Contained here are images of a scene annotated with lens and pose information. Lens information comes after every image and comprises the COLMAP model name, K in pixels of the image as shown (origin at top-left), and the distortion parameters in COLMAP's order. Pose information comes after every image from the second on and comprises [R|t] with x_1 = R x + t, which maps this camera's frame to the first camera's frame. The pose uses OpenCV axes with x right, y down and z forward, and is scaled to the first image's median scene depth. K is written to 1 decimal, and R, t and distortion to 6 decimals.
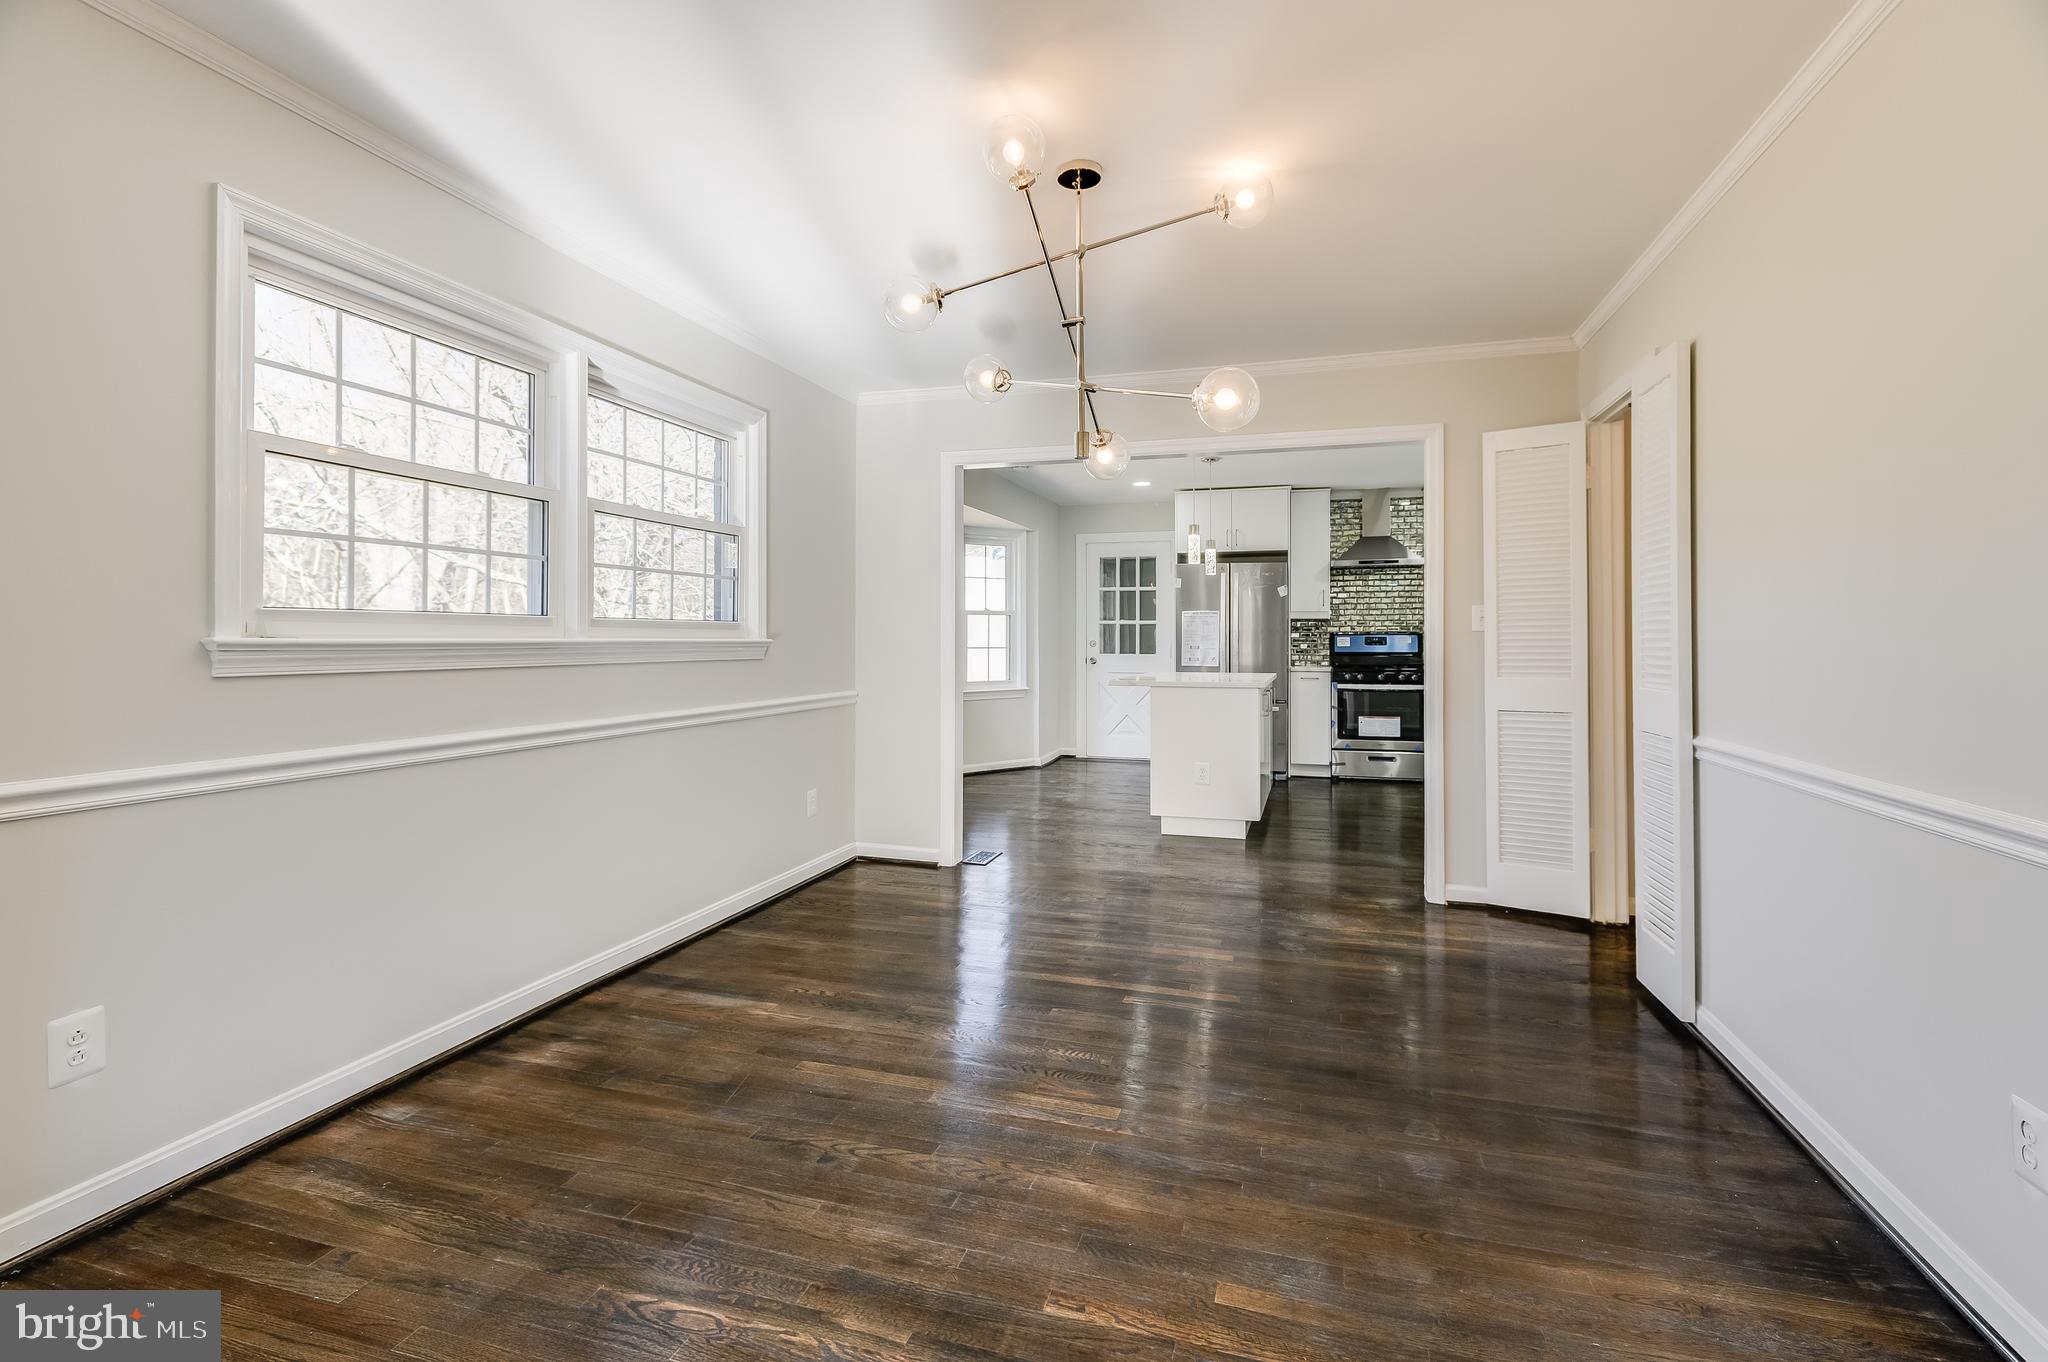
lens RADIAL K [[956.7, 0, 1030.6], [0, 956.7, 625.4], [0, 0, 1]] dist [0.011301, 0.000713]
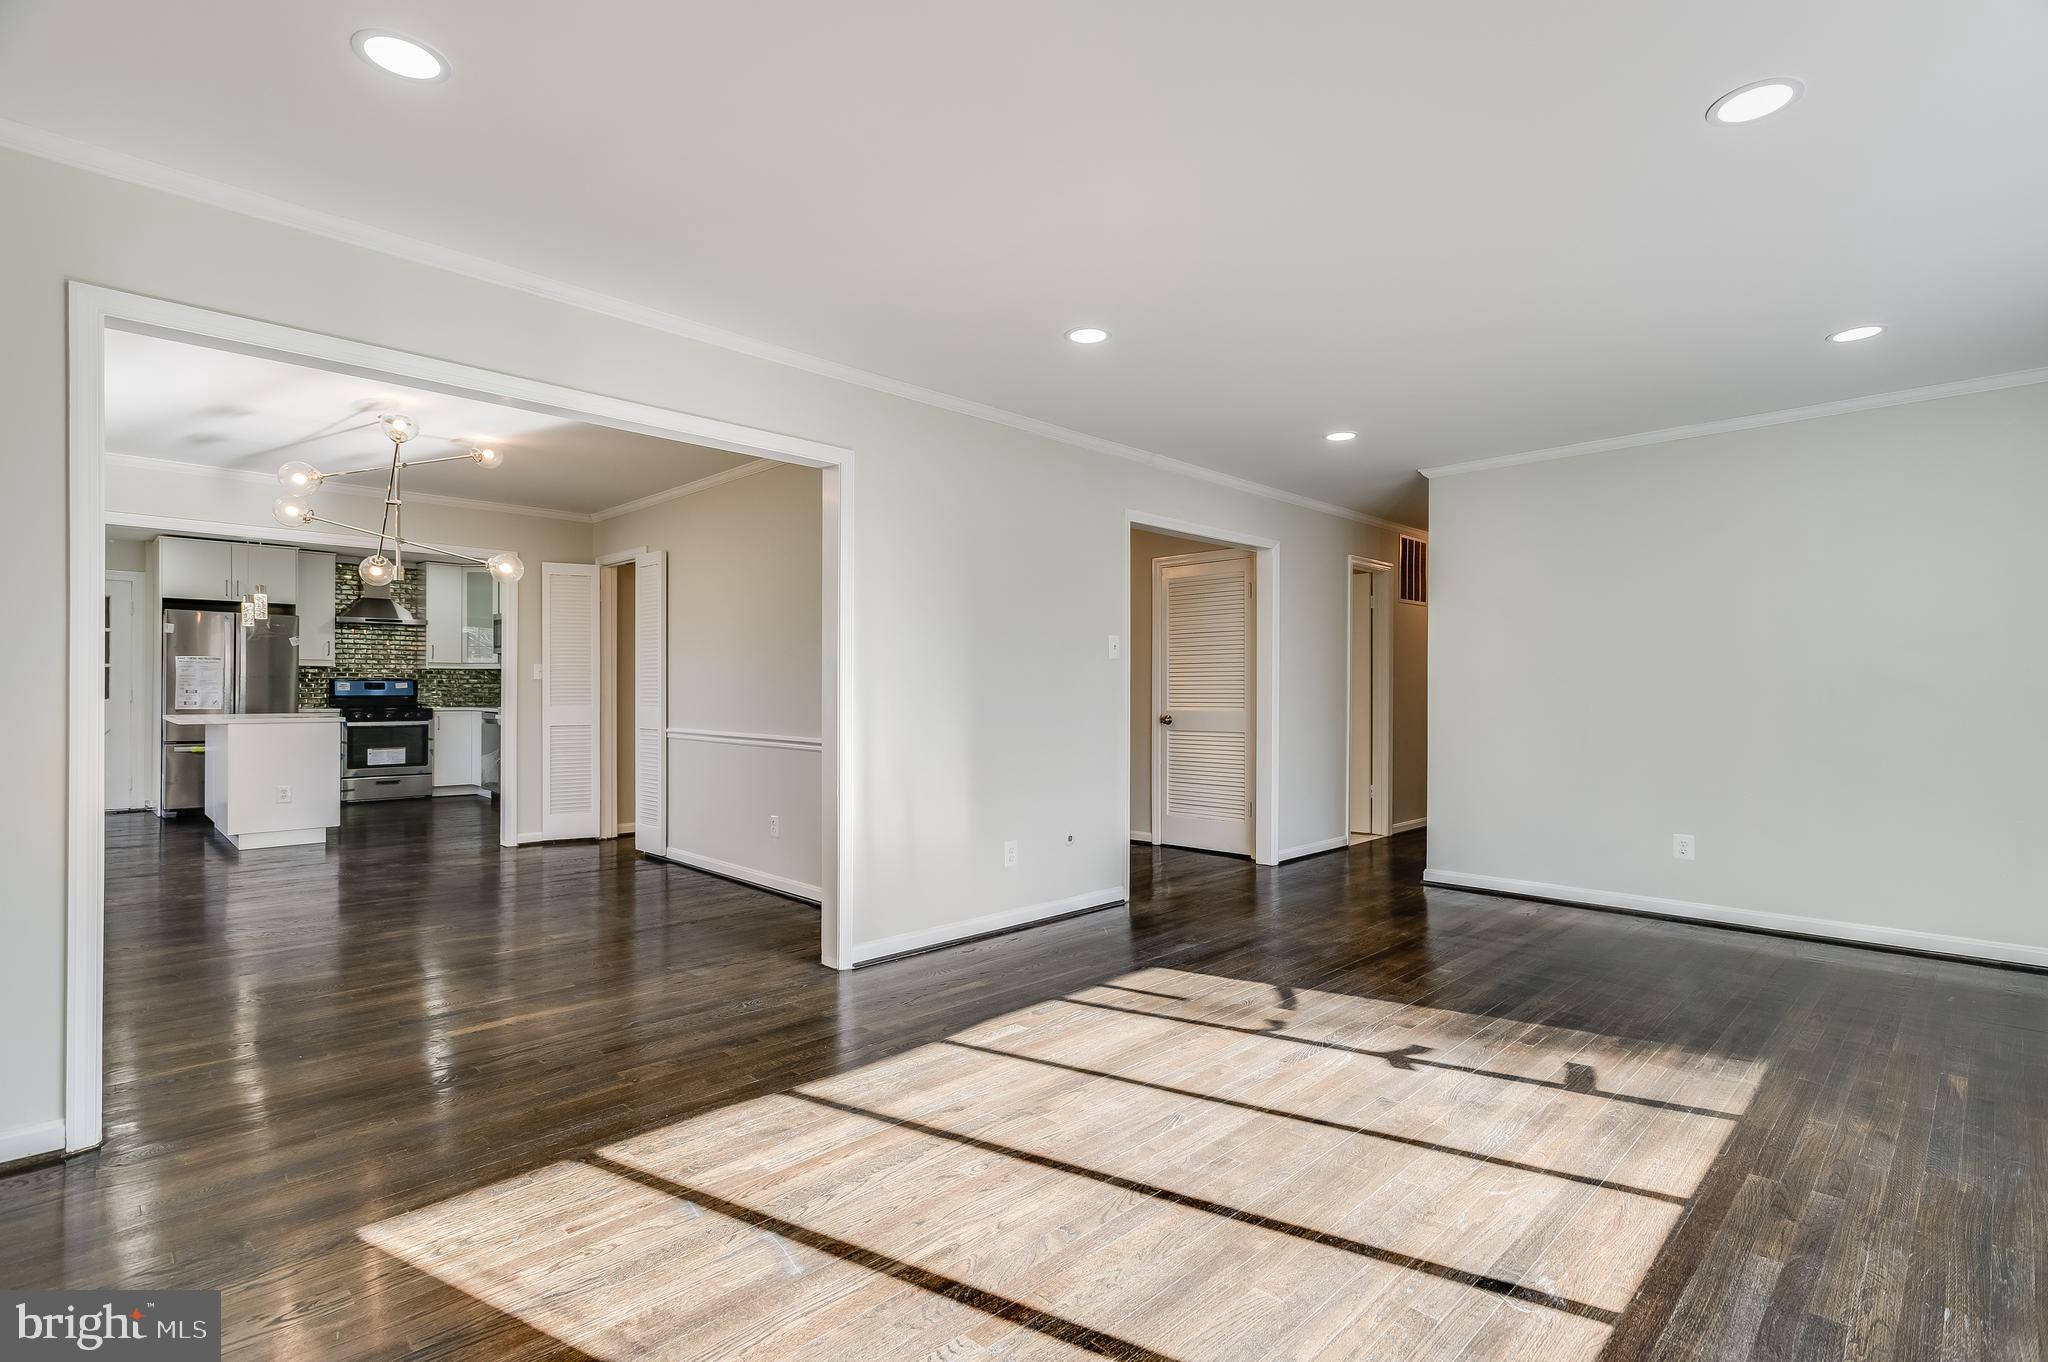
lens RADIAL K [[956.7, 0, 1018.2], [0, 956.7, 685.3], [0, 0, 1]] dist [0.011301, 0.000713]
pose [[0.482492, 0.005568, 0.875883, -0.310777], [-0.016980, 0.999851, 0.002998, -0.001795], [-0.875736, -0.016319, 0.482515, -0.283072]]
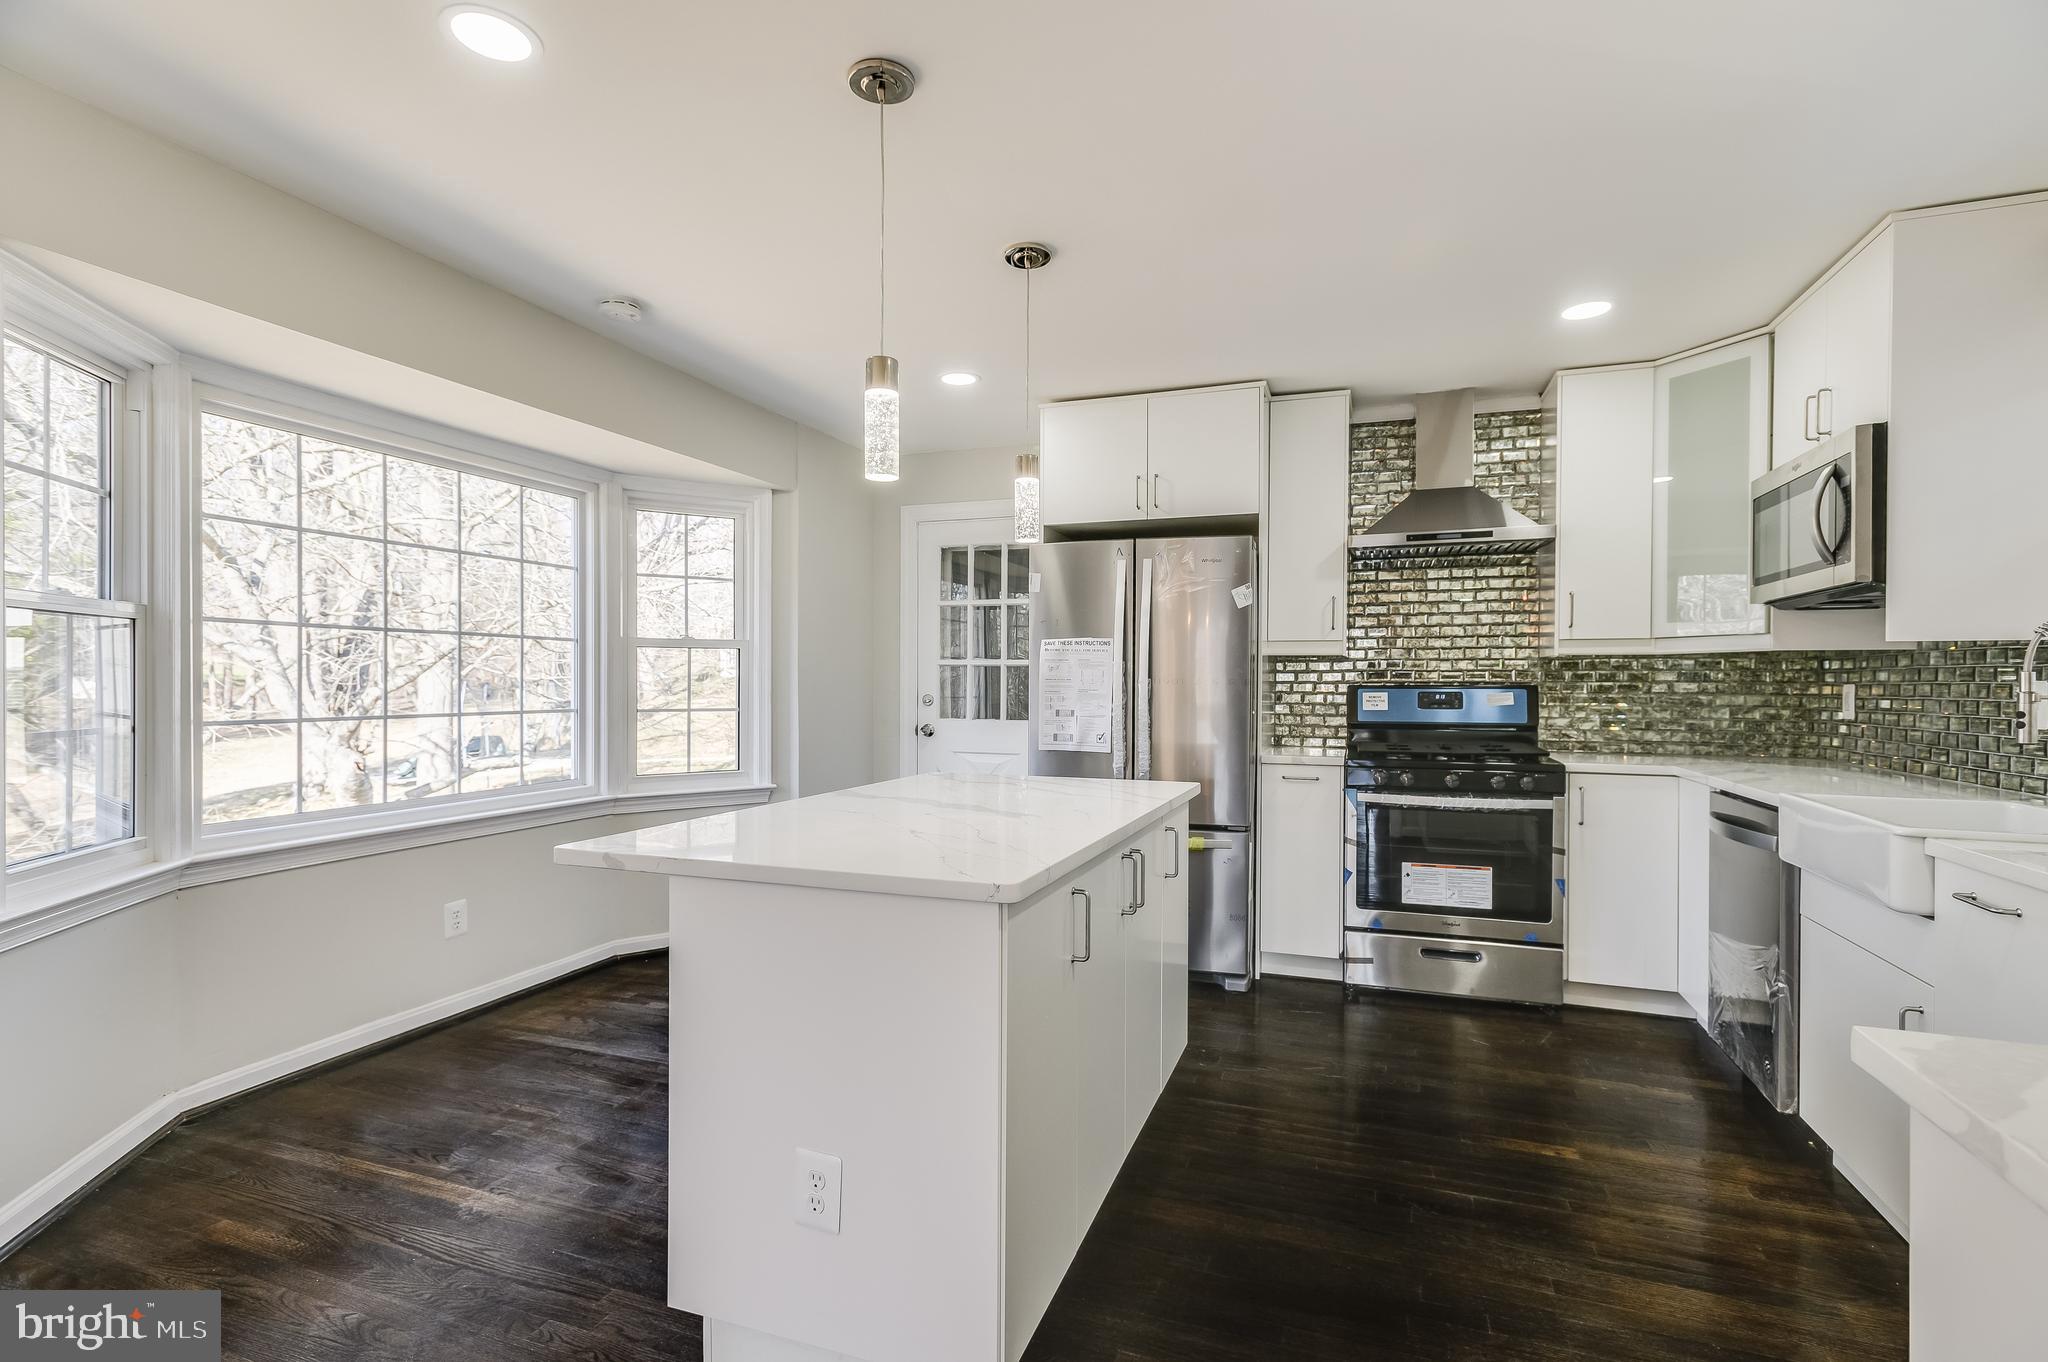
lens RADIAL K [[956.7, 0, 1028.8], [0, 956.7, 688.2], [0, 0, 1]] dist [0.011301, 0.000713]
pose [[0.998438, 0.003921, -0.055737, 0.180757], [-0.002723, 0.999764, 0.021556, -0.000458], [0.055808, -0.021370, 0.998213, 0.508202]]
